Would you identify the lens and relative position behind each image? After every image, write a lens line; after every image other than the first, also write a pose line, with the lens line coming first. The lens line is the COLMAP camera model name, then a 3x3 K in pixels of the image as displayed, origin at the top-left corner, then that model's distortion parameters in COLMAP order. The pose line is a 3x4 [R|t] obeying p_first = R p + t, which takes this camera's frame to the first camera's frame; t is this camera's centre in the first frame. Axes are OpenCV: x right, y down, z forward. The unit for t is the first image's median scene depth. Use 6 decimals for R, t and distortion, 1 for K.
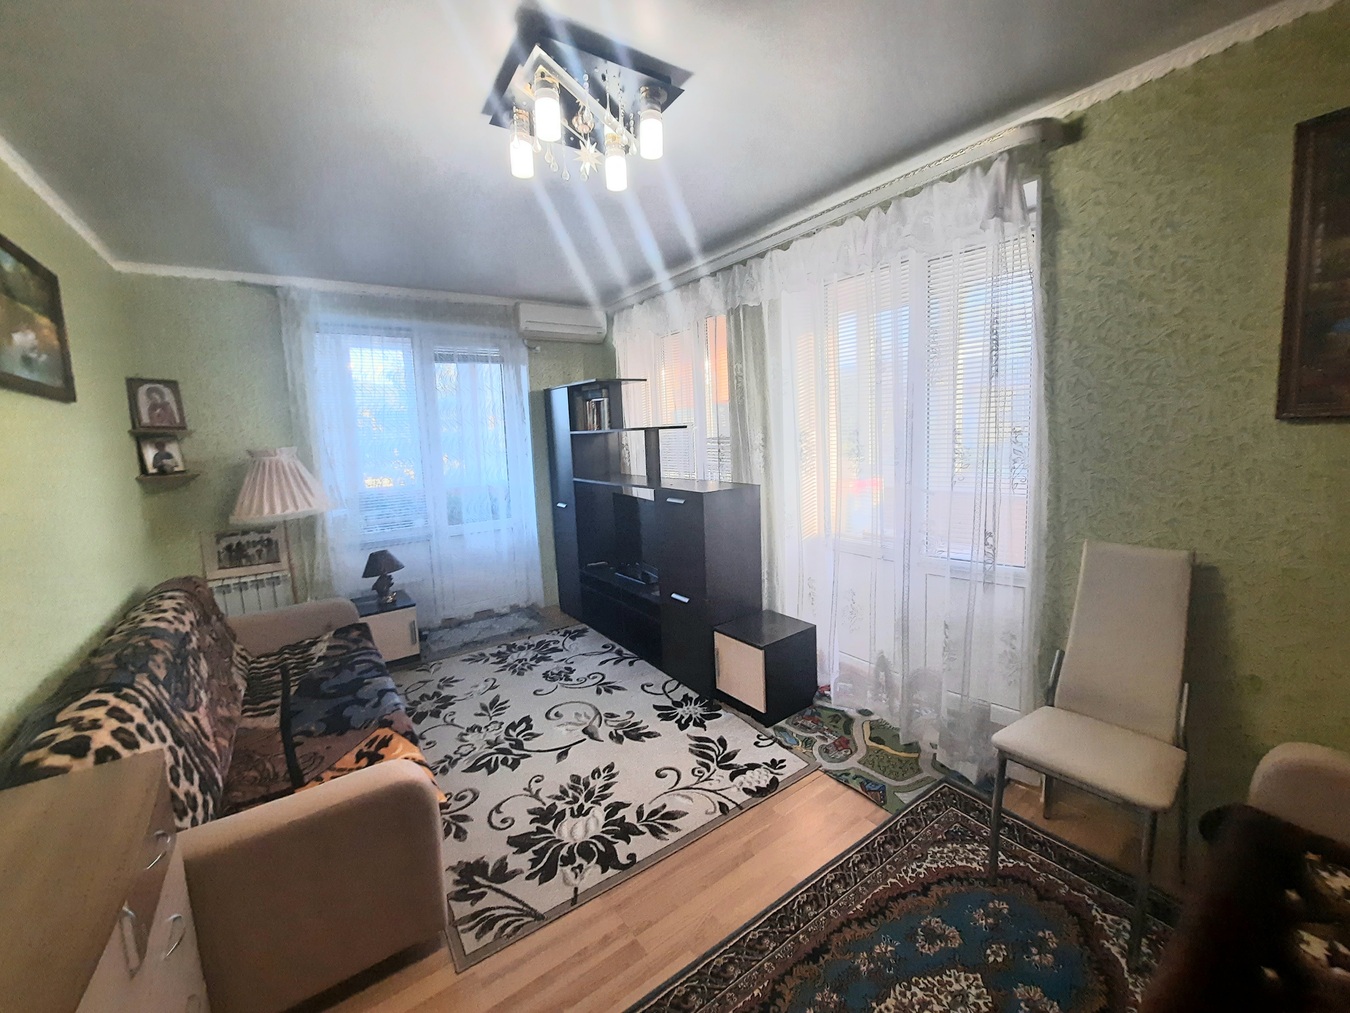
lens RADIAL K [[548.2, 0, 675.0], [0, 548.2, 506.5], [0, 0, 1]] dist [-0.002993, -0.000366]
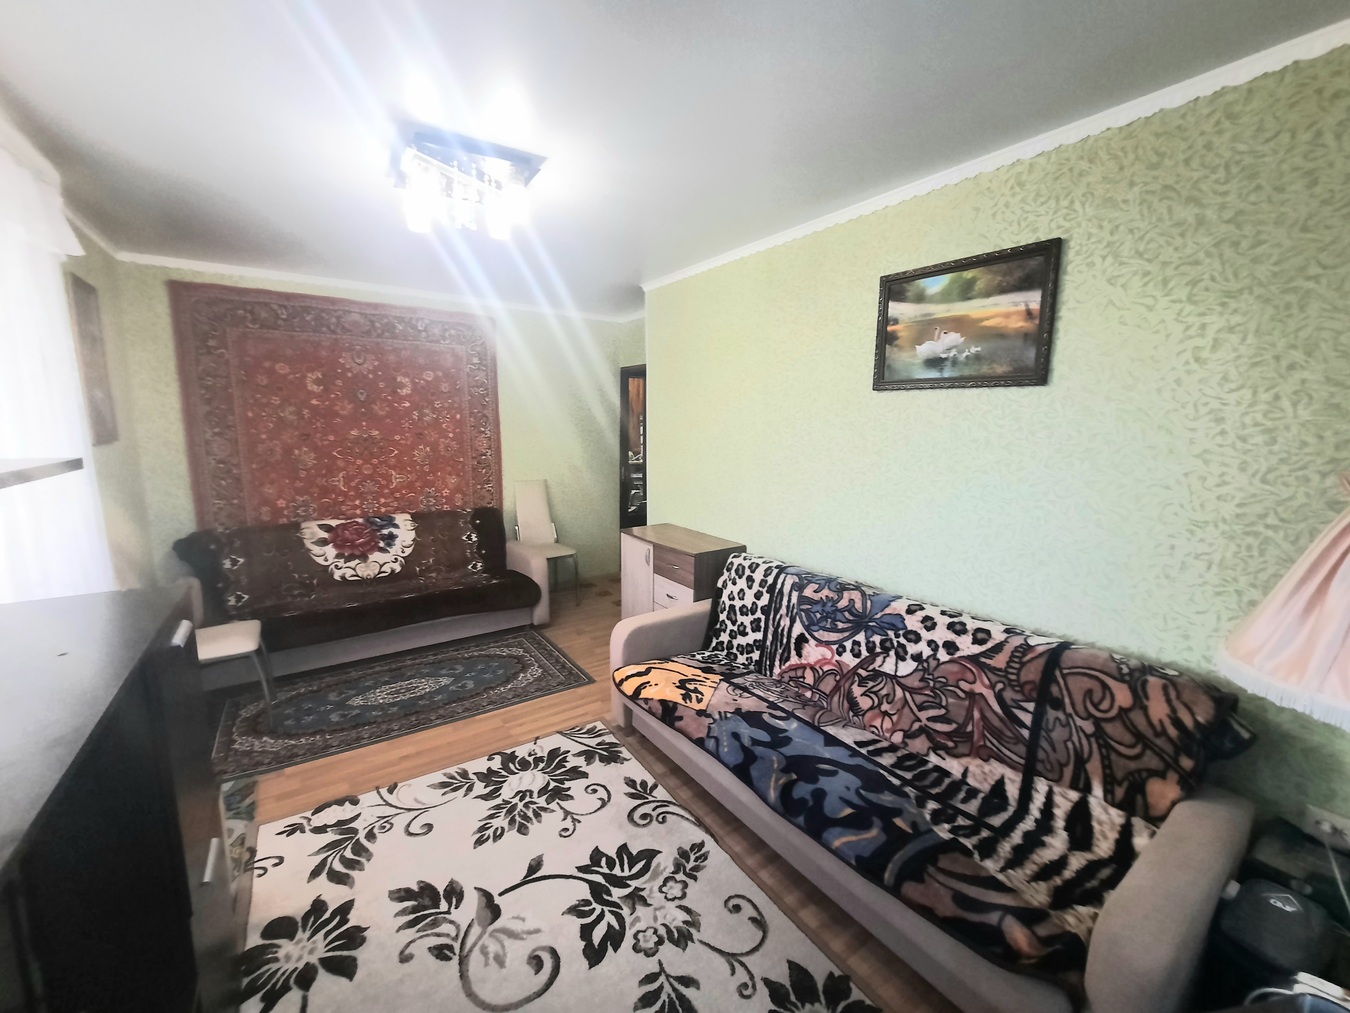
lens RADIAL K [[548.2, 0, 675.0], [0, 548.2, 506.5], [0, 0, 1]] dist [-0.002993, -0.000366]
pose [[-0.998989, 0.042565, 0.014455, -0.478361], [0.044934, 0.954903, 0.293499, -0.260481], [-0.001310, 0.293852, -0.955850, 1.751140]]
